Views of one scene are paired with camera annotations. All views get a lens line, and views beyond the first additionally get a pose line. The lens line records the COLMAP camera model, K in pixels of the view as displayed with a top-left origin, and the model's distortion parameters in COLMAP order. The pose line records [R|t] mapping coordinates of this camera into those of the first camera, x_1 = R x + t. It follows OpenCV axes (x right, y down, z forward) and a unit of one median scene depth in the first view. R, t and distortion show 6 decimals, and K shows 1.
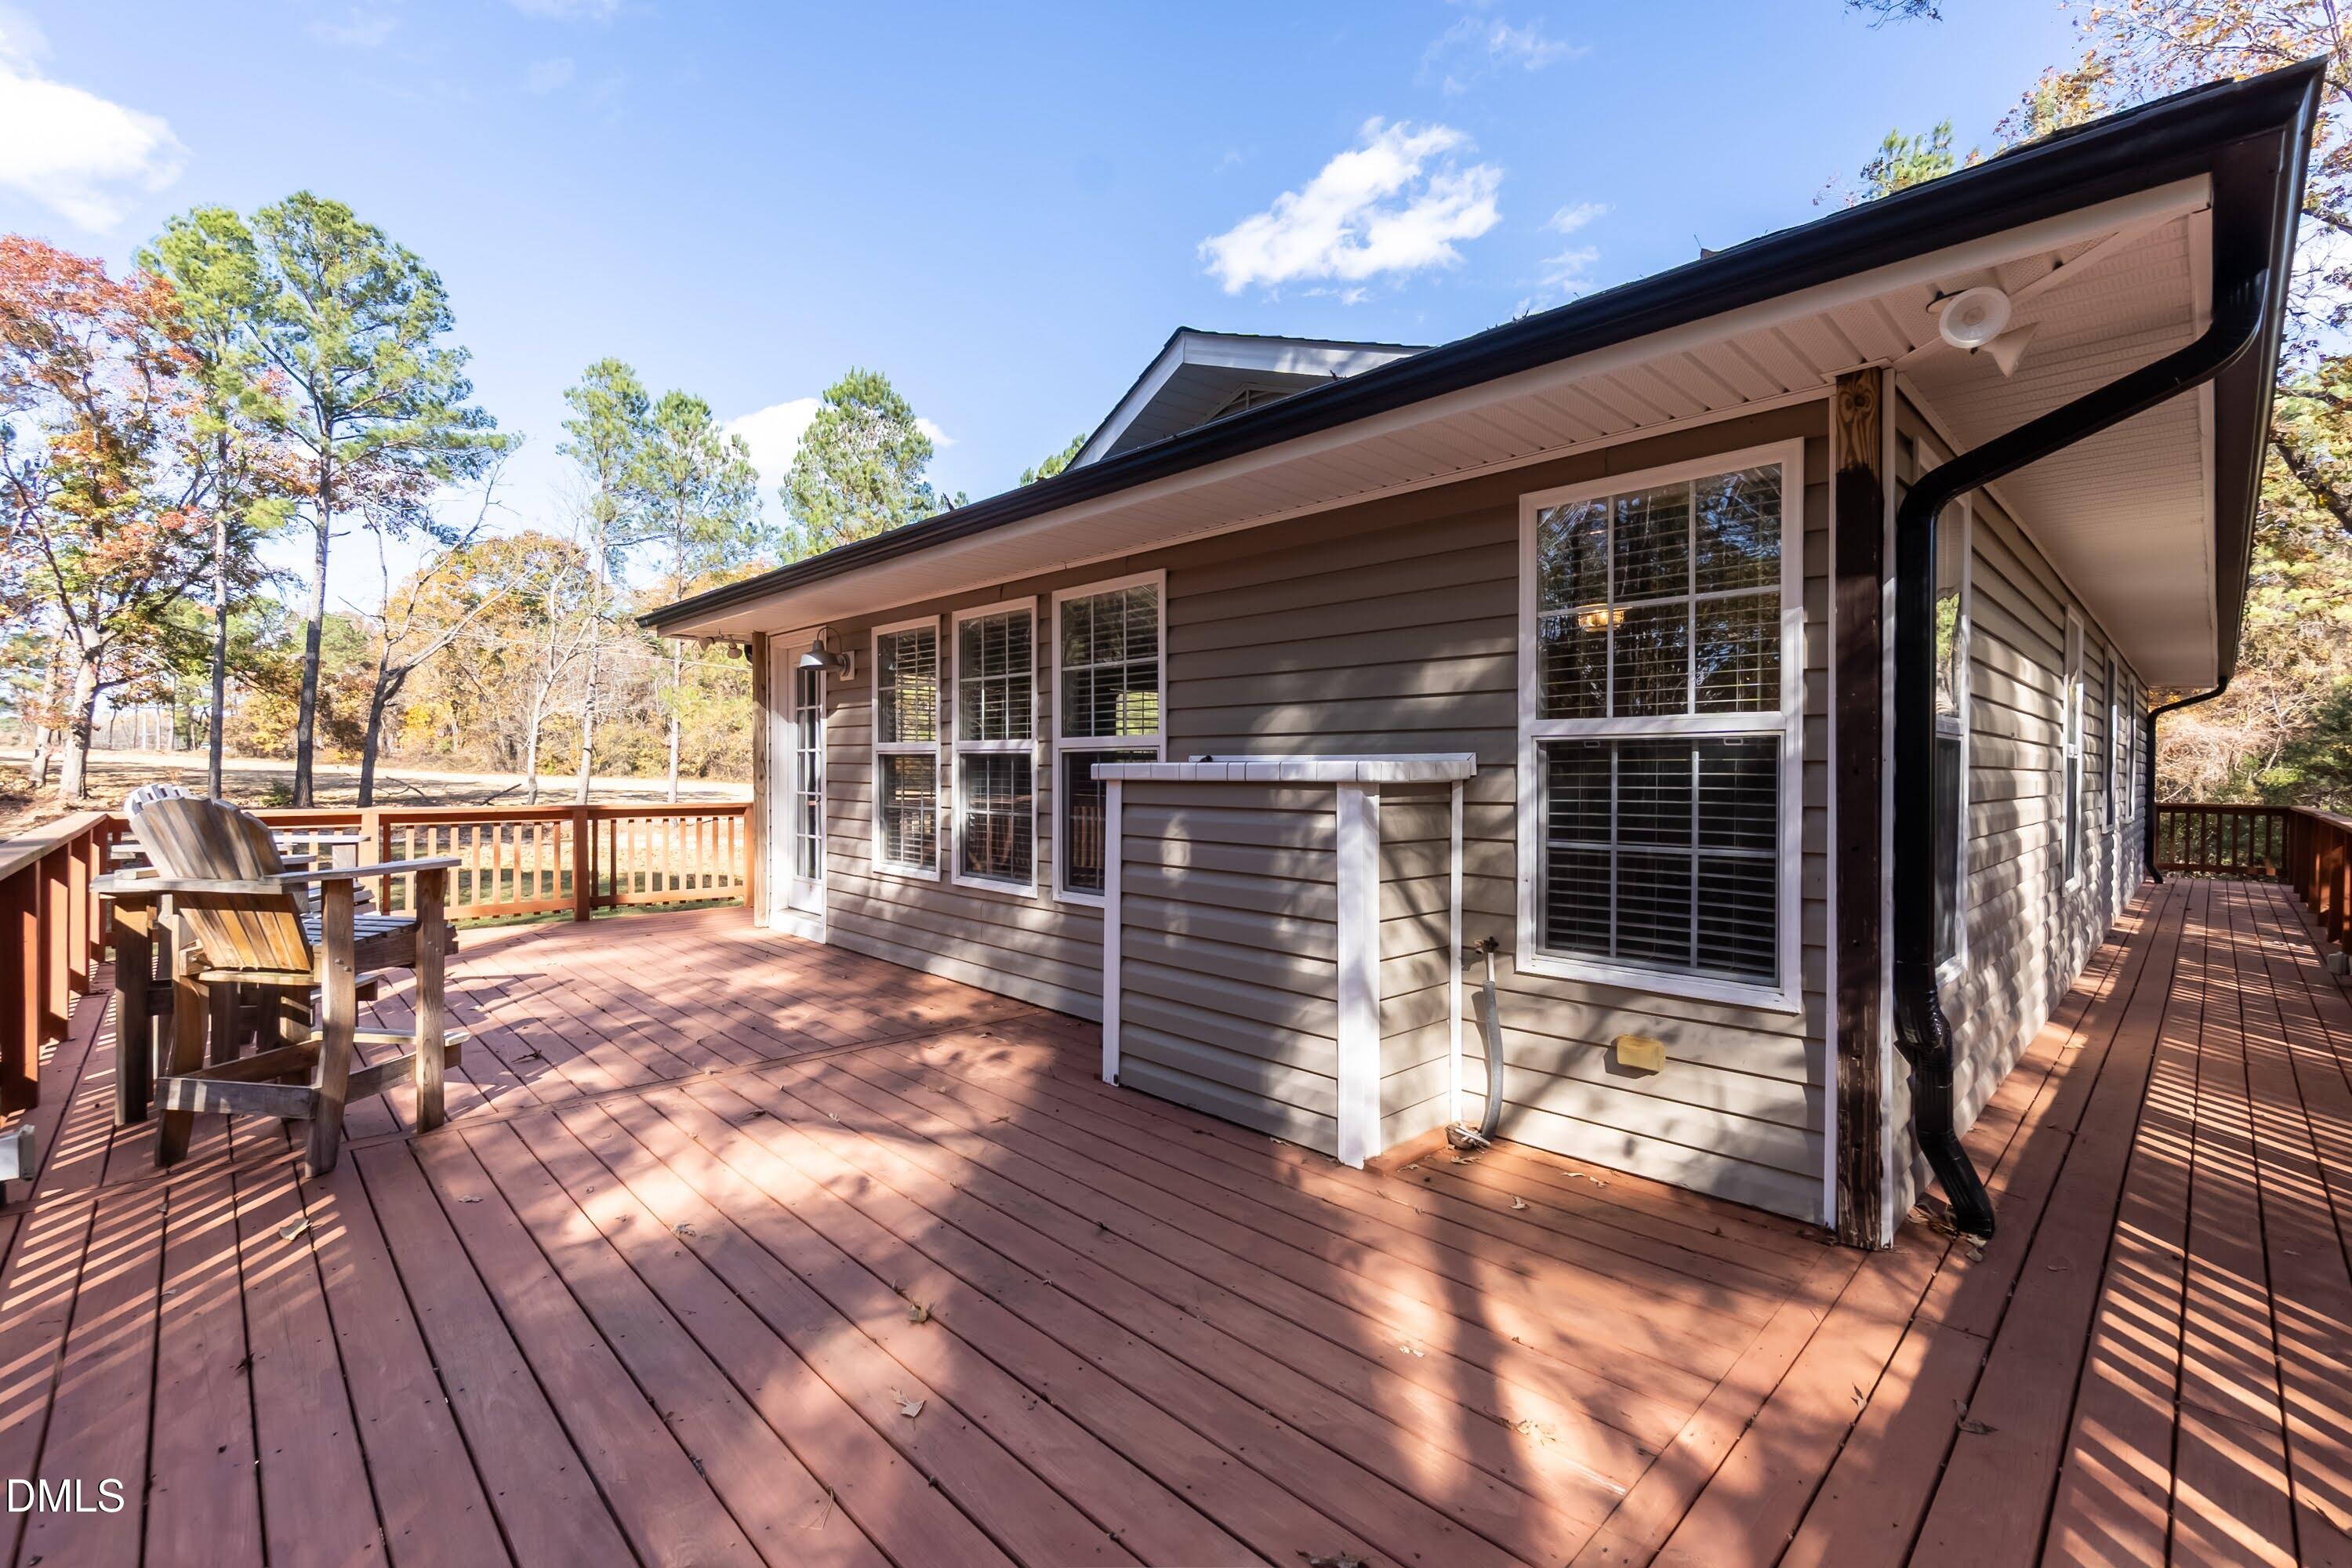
lens RADIAL K [[1014.1, 0, 1166.1], [0, 1014.1, 784.3], [0, 0, 1]] dist [-0.003534, 0.000443]
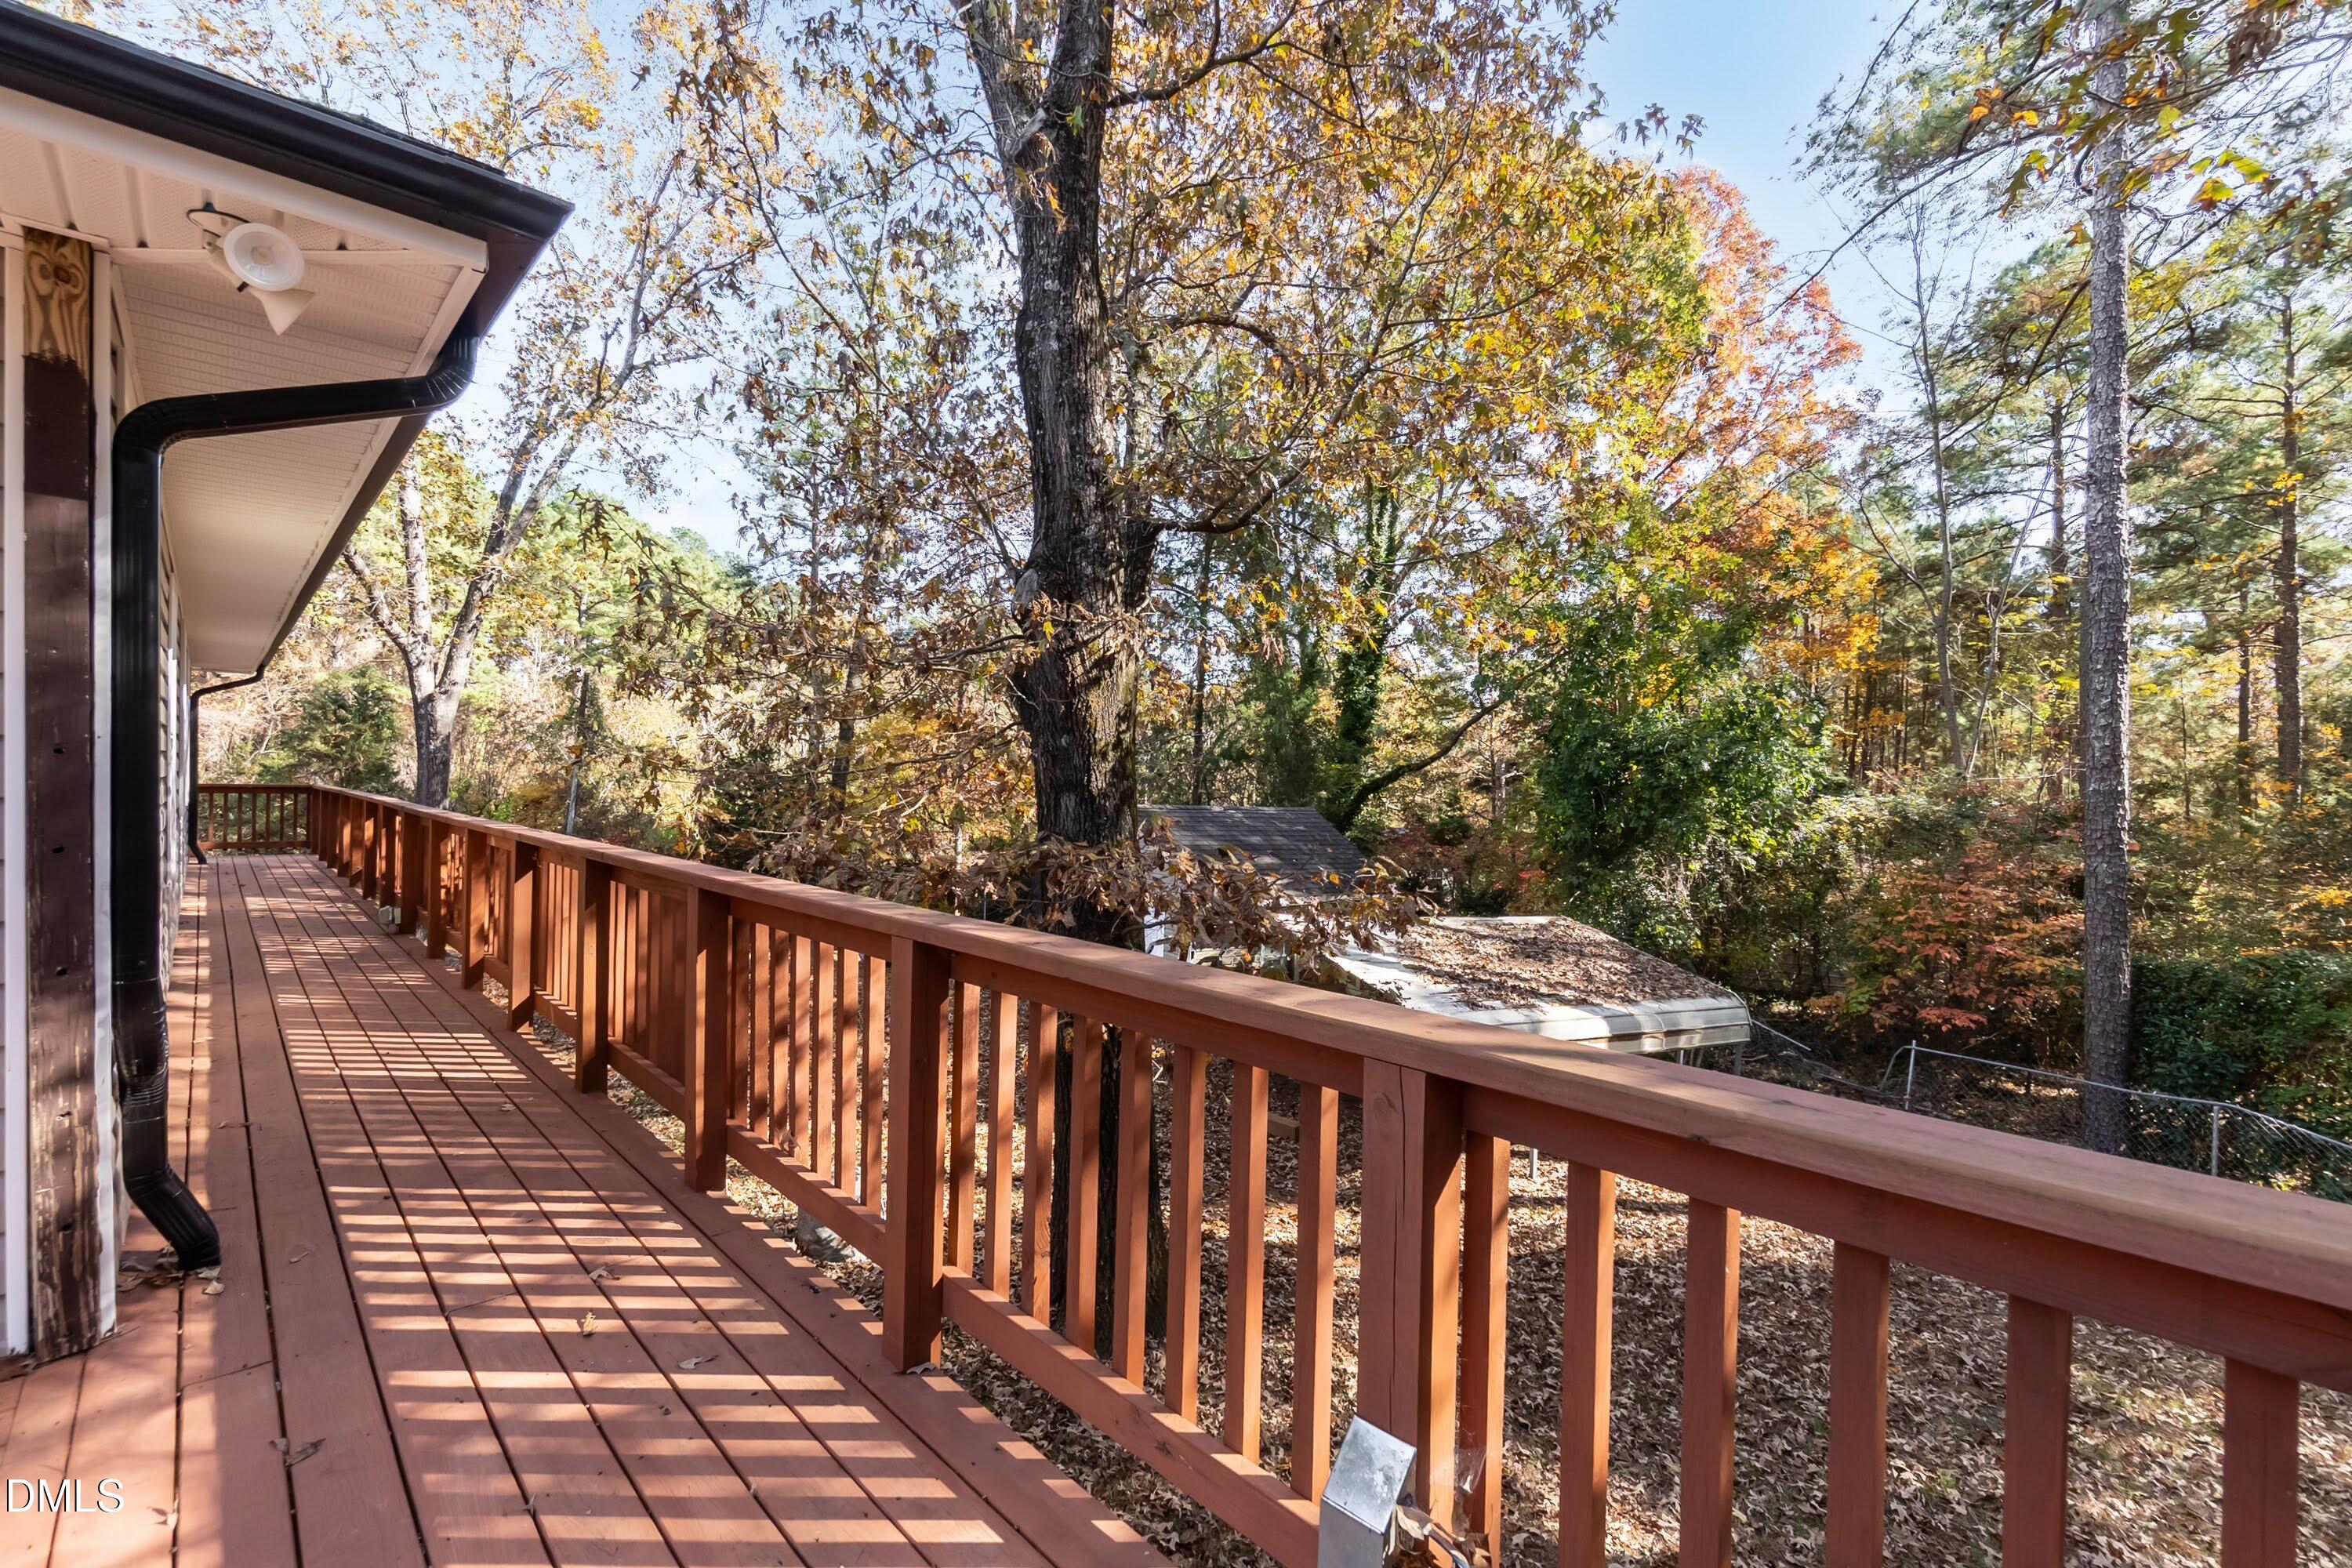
lens RADIAL K [[1014.1, 0, 1166.1], [0, 1014.1, 784.3], [0, 0, 1]] dist [-0.003534, 0.000443]
pose [[-0.000932, -0.014663, 0.999892, -0.099886], [-0.005265, 0.999879, 0.014658, -0.002678], [-0.999986, -0.005251, -0.001009, 0.151096]]
